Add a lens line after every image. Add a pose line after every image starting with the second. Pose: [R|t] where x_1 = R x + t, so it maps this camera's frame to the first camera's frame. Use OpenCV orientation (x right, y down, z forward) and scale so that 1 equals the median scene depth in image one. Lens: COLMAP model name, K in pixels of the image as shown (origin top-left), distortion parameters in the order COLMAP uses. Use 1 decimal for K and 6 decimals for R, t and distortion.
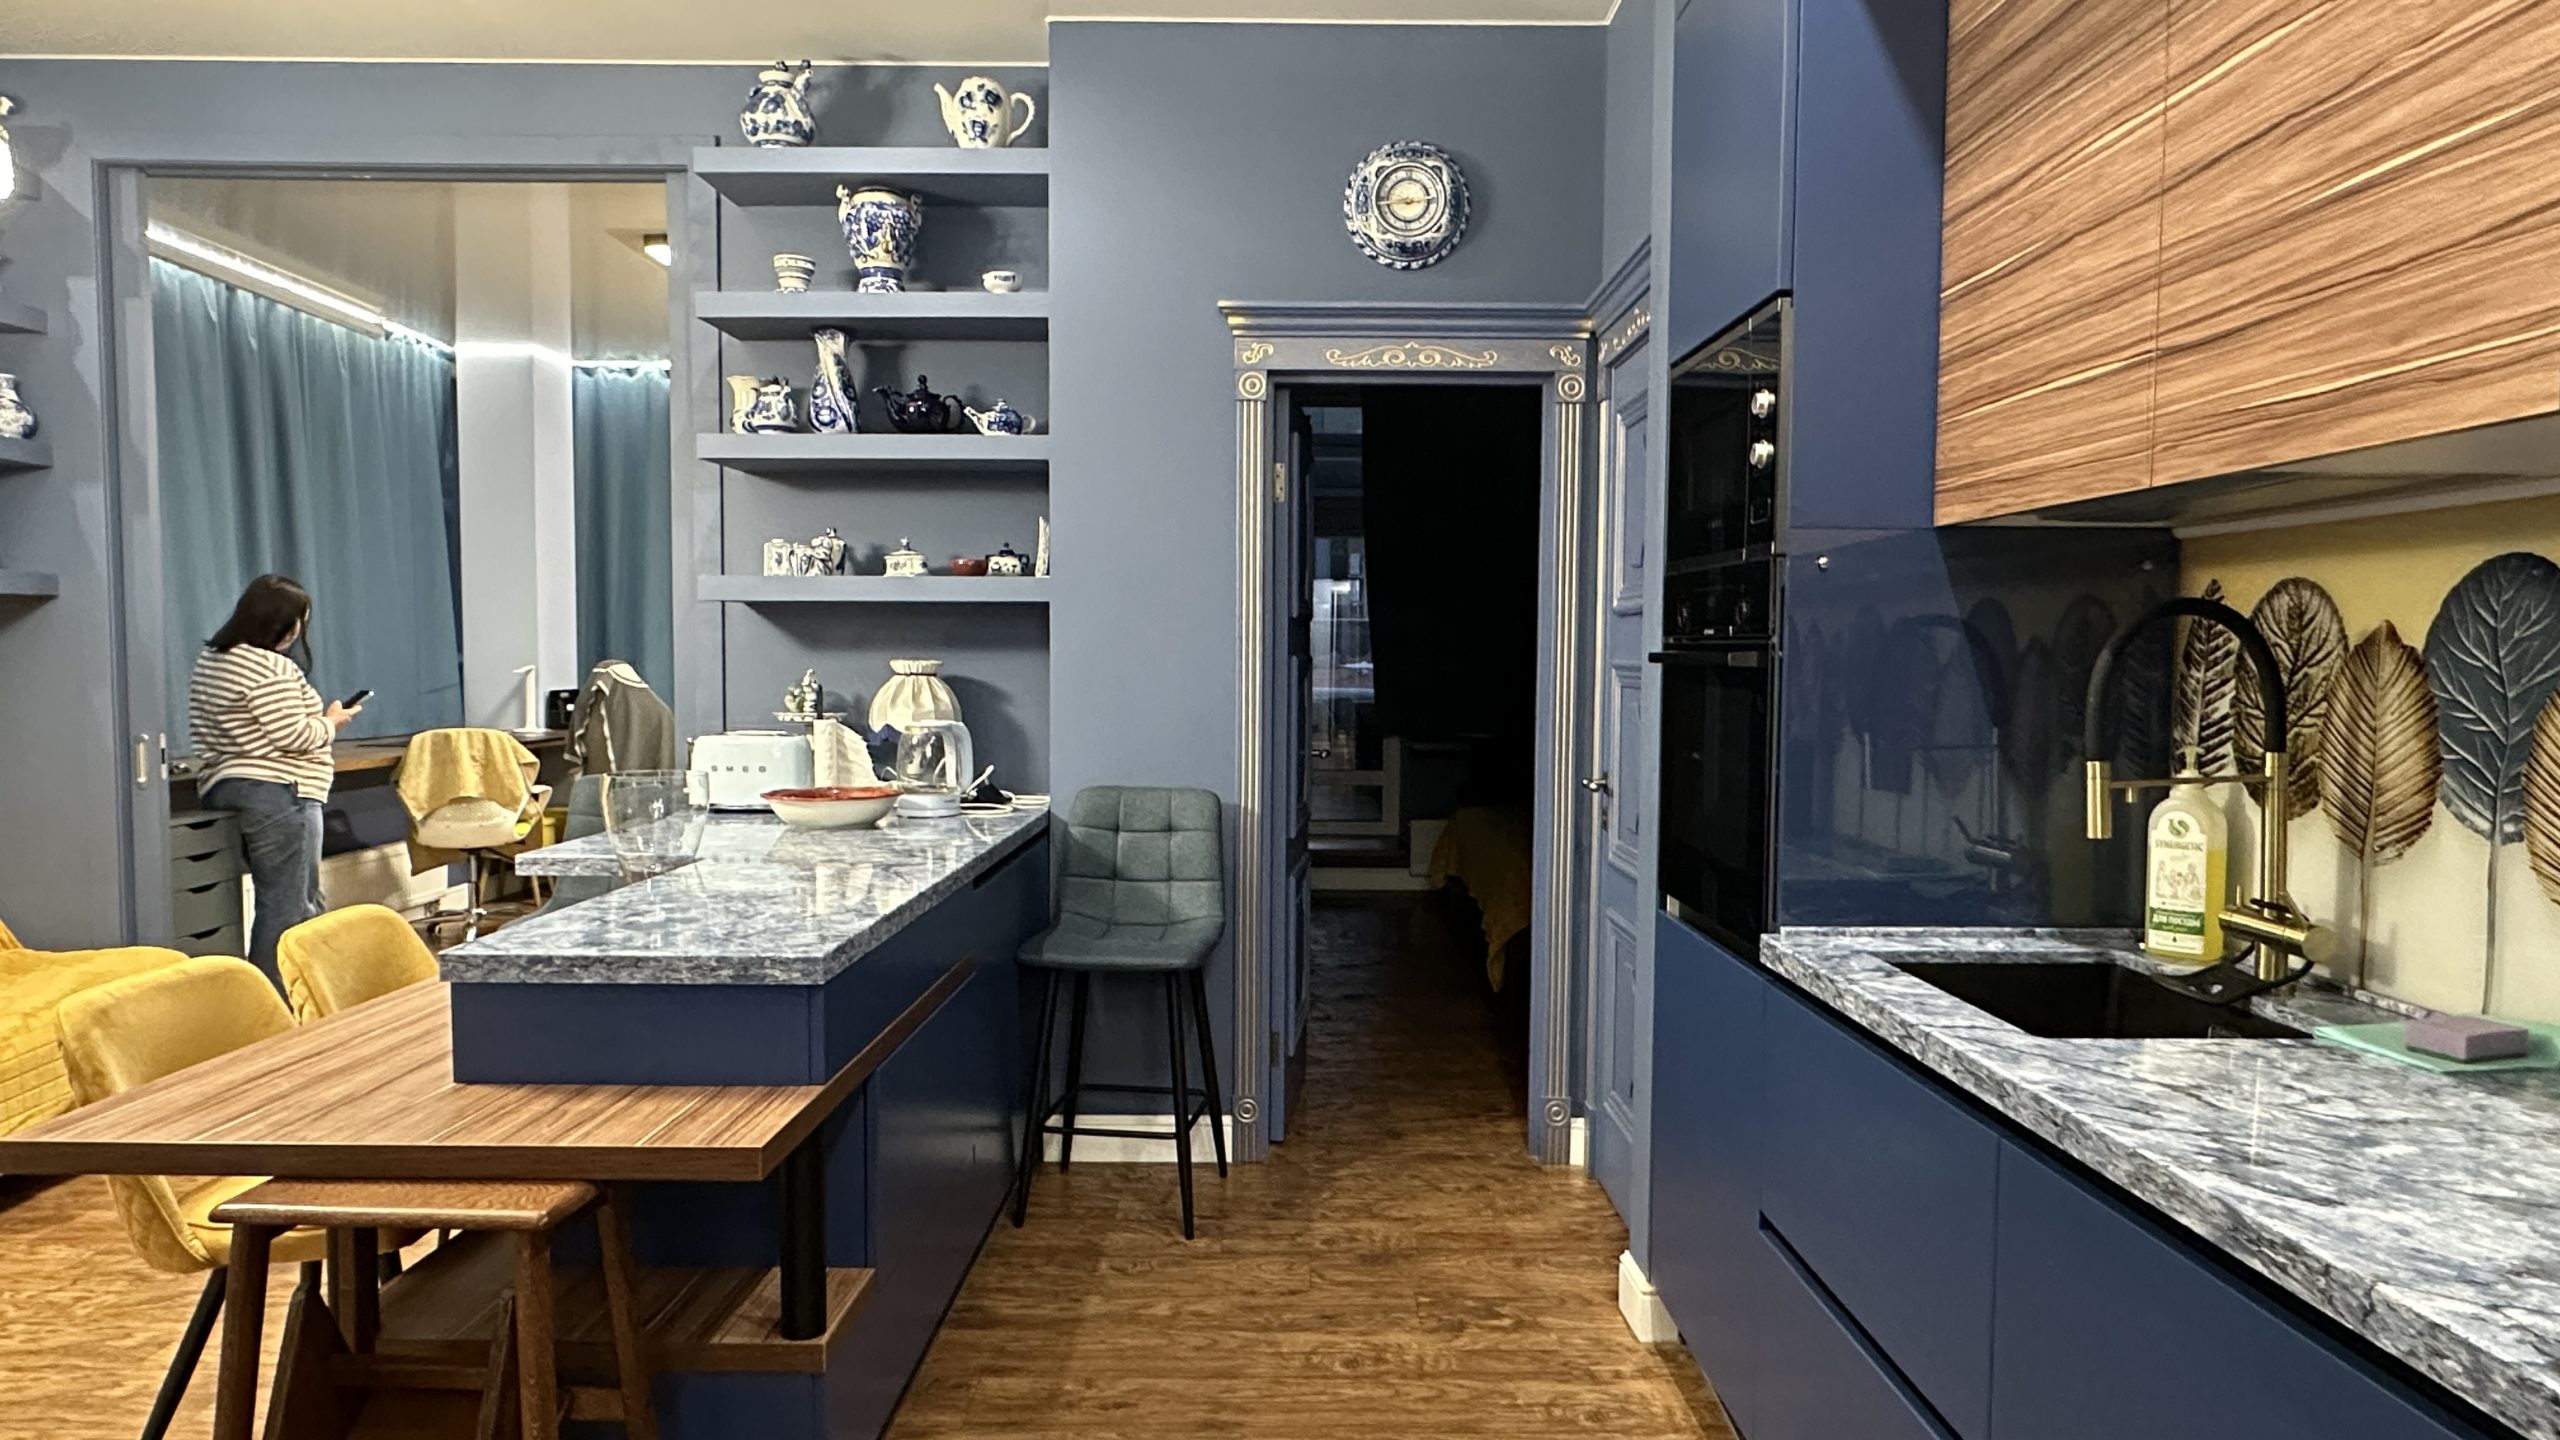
lens RADIAL K [[1458.8, 0, 1278.0], [0, 1458.8, 730.6], [0, 0, 1]] dist [-0.000619, -0.000551]
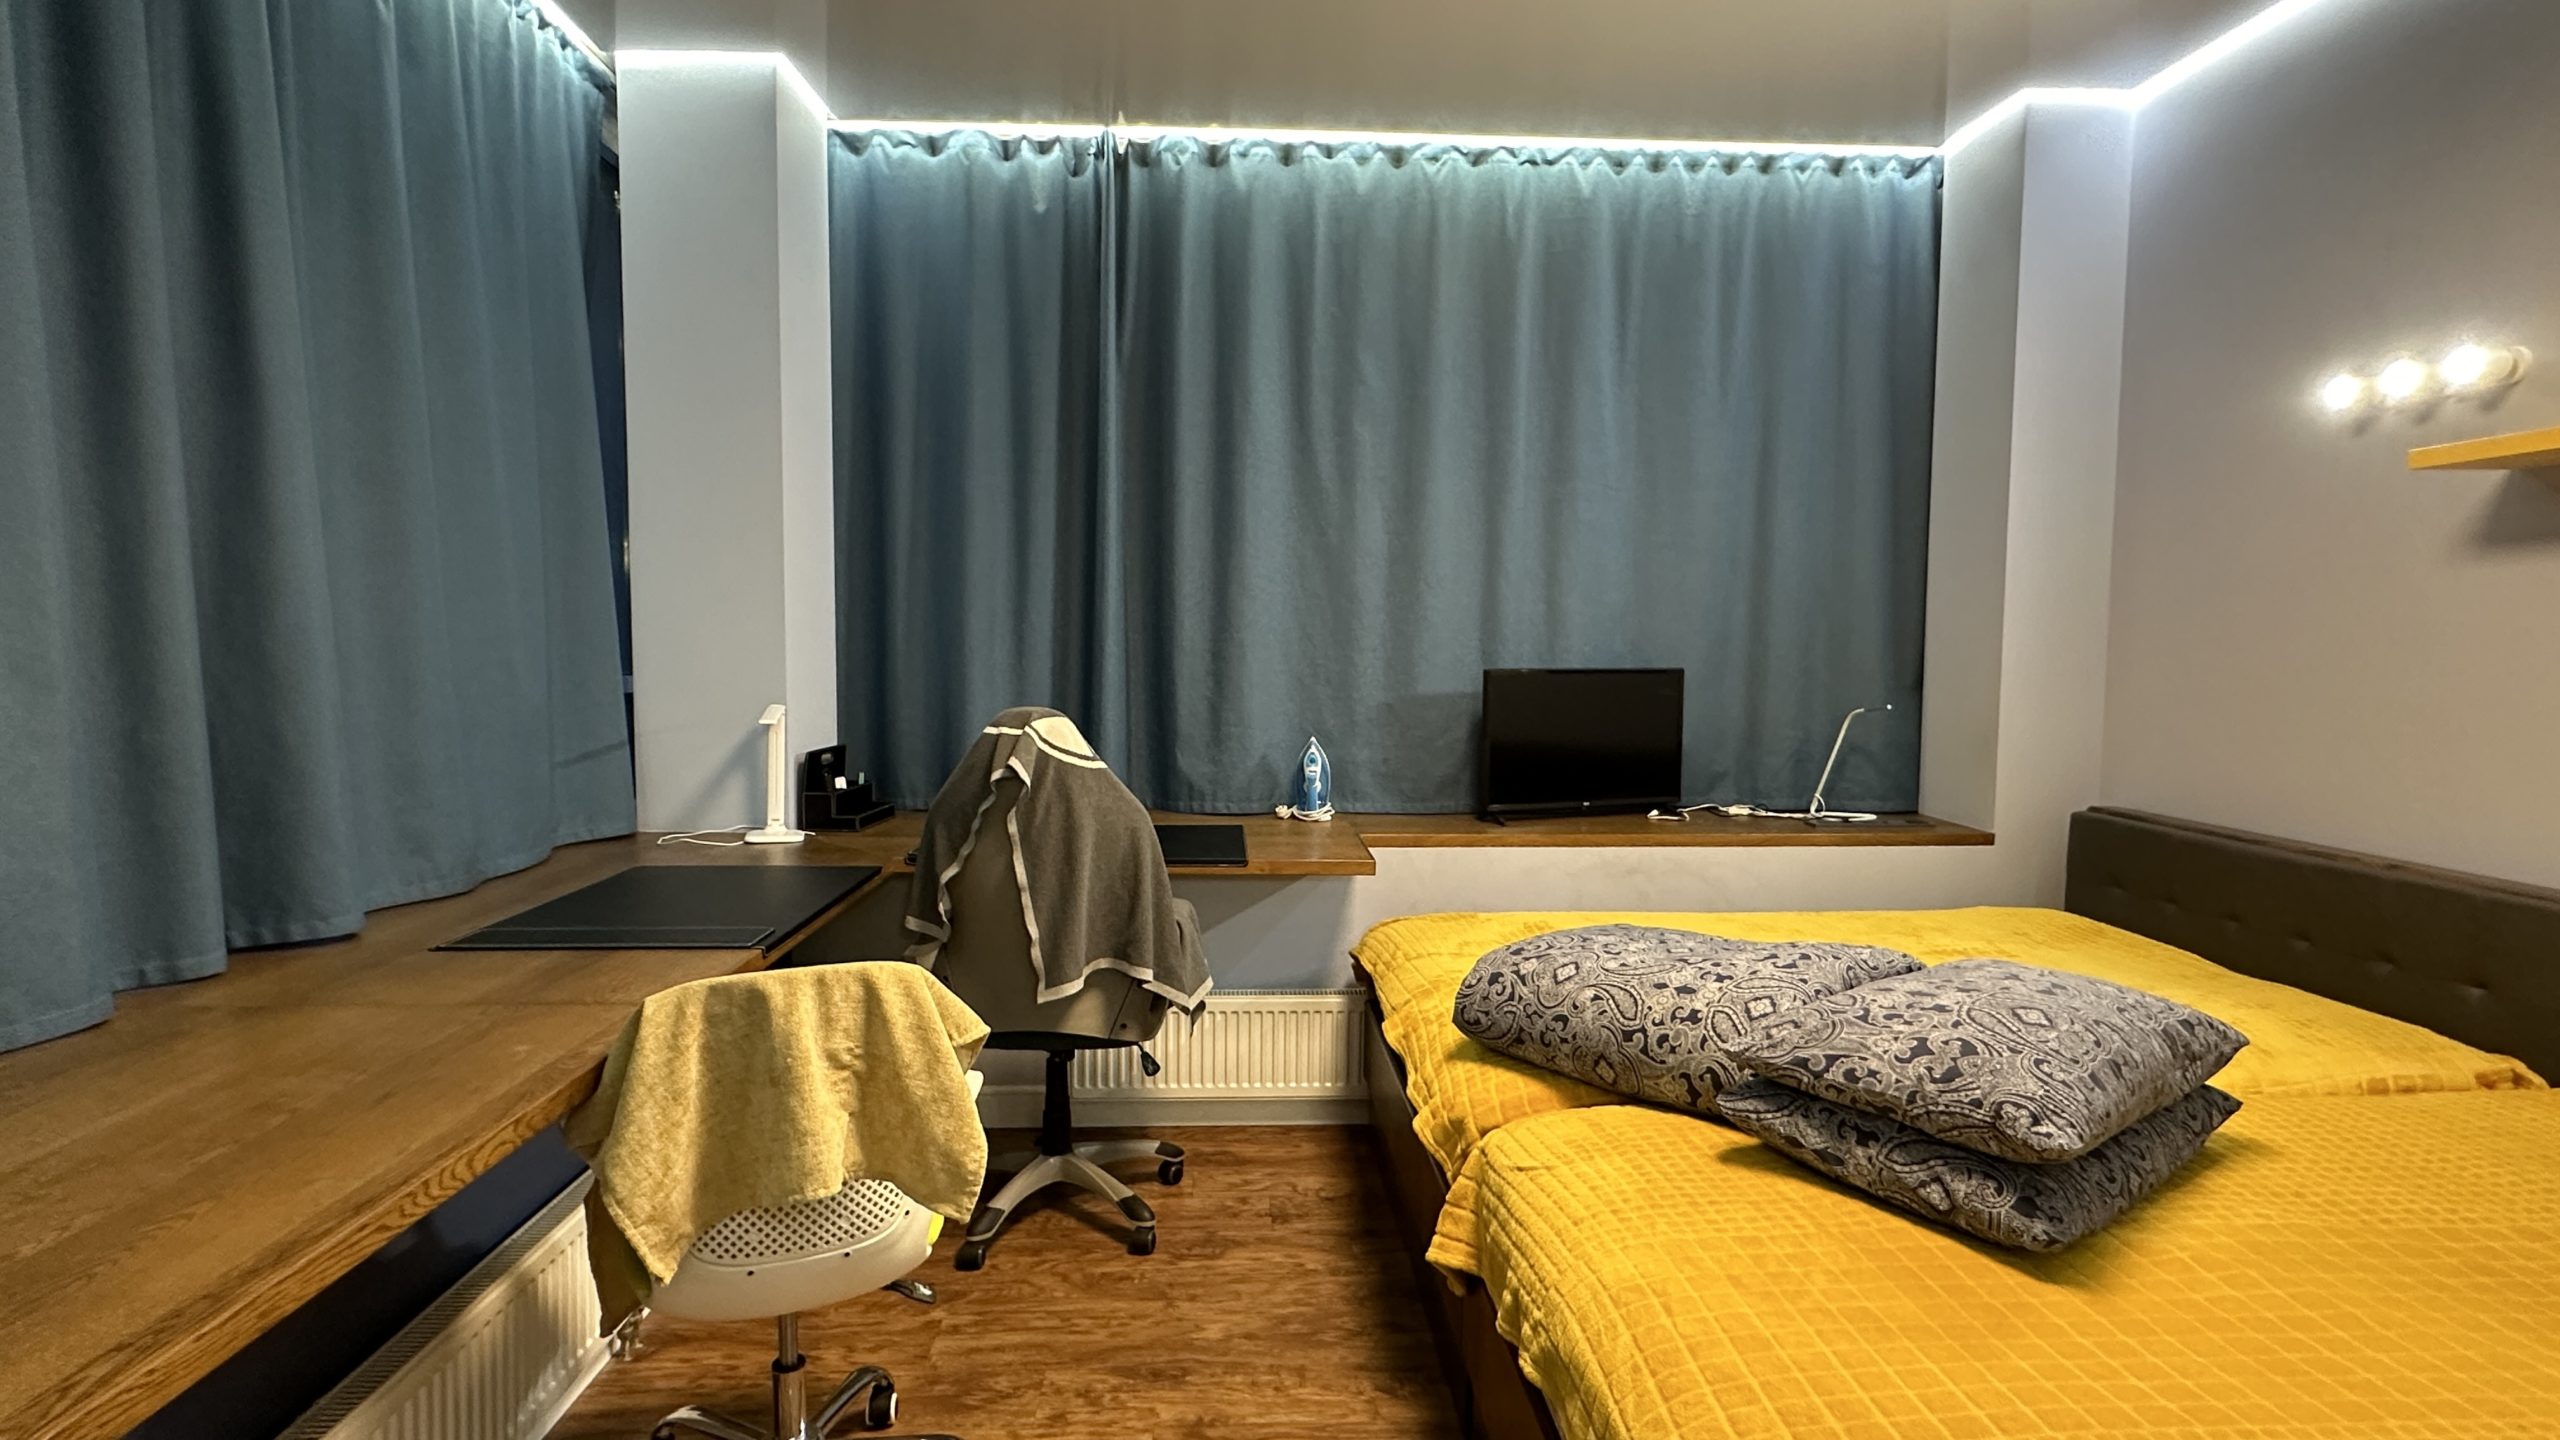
lens RADIAL K [[1284.4, 0, 1269.4], [0, 1284.4, 720.3], [0, 0, 1]] dist [-0.002531, -0.000396]
pose [[0.999208, -0.005688, 0.039383, -0.839671], [0.005285, 0.999933, 0.010313, -0.100545], [-0.039439, -0.010097, 0.999171, 1.293271]]
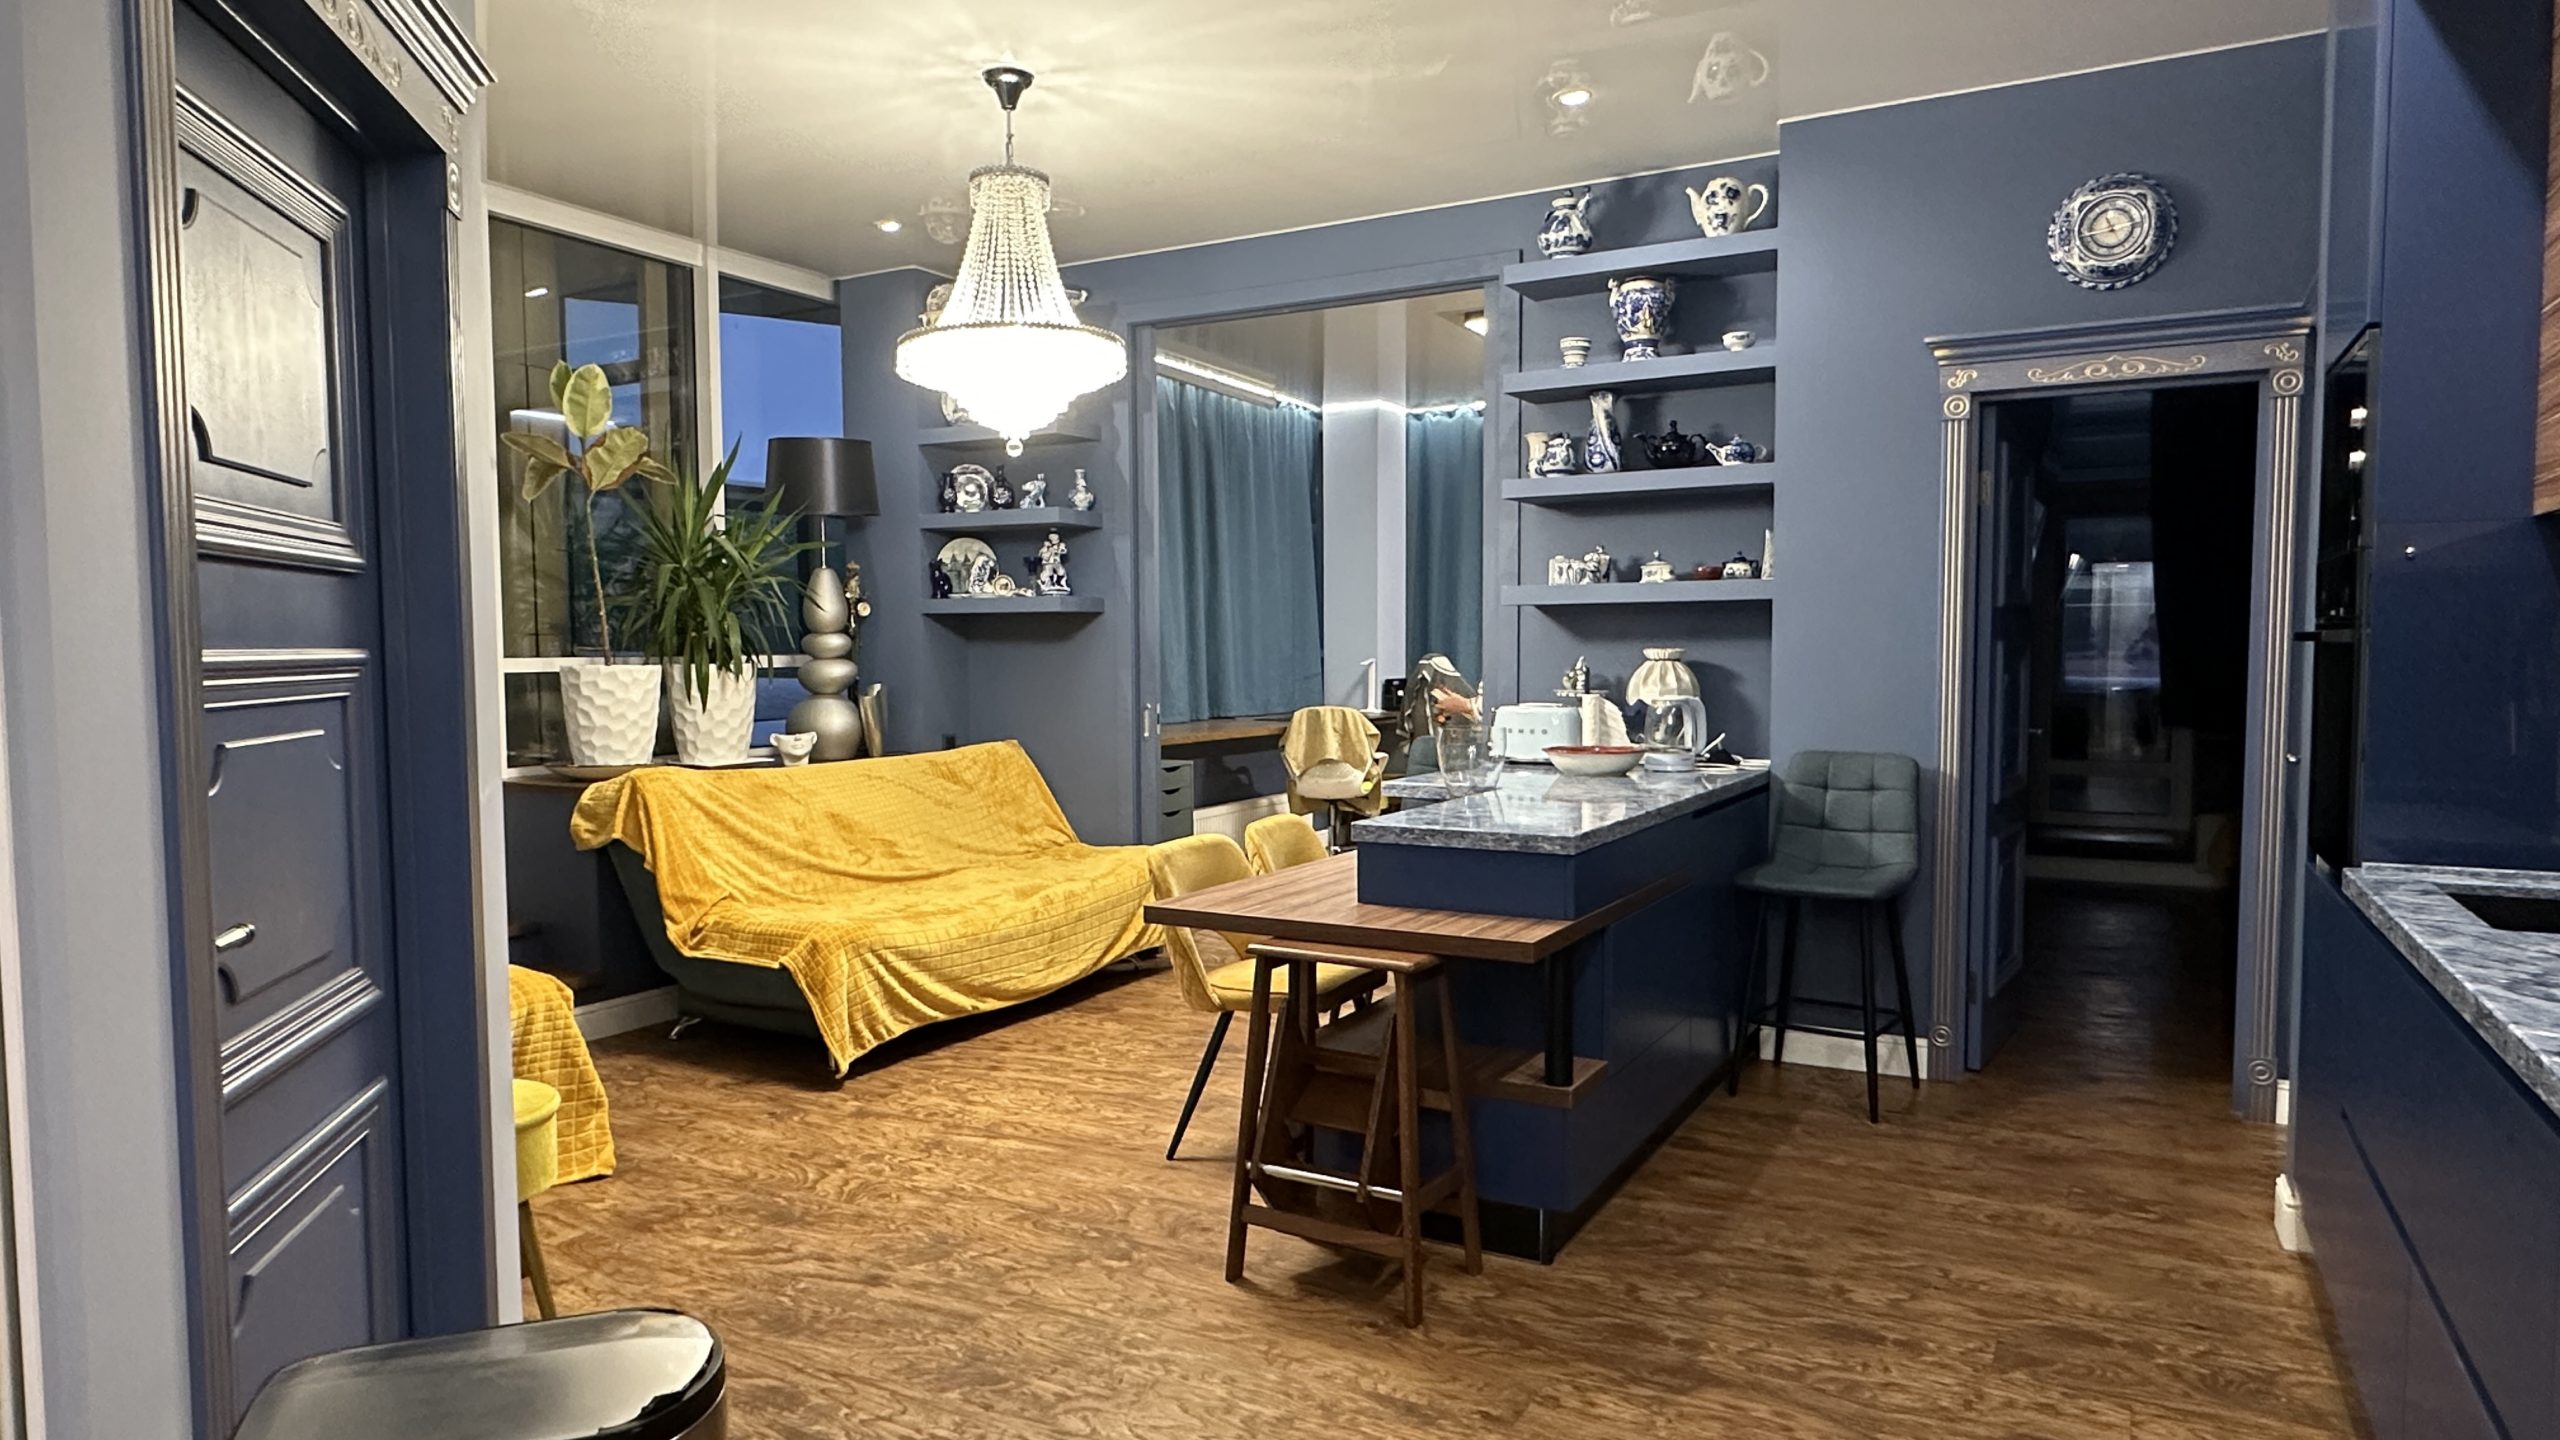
lens RADIAL K [[1458.8, 0, 1266.5], [0, 1458.8, 728.5], [0, 0, 1]] dist [-0.000619, -0.000551]
pose [[0.860235, 0.017903, -0.509583, 0.102861], [-0.017102, 0.999834, 0.006257, 0.019503], [0.509611, 0.003332, 0.860398, -0.264543]]
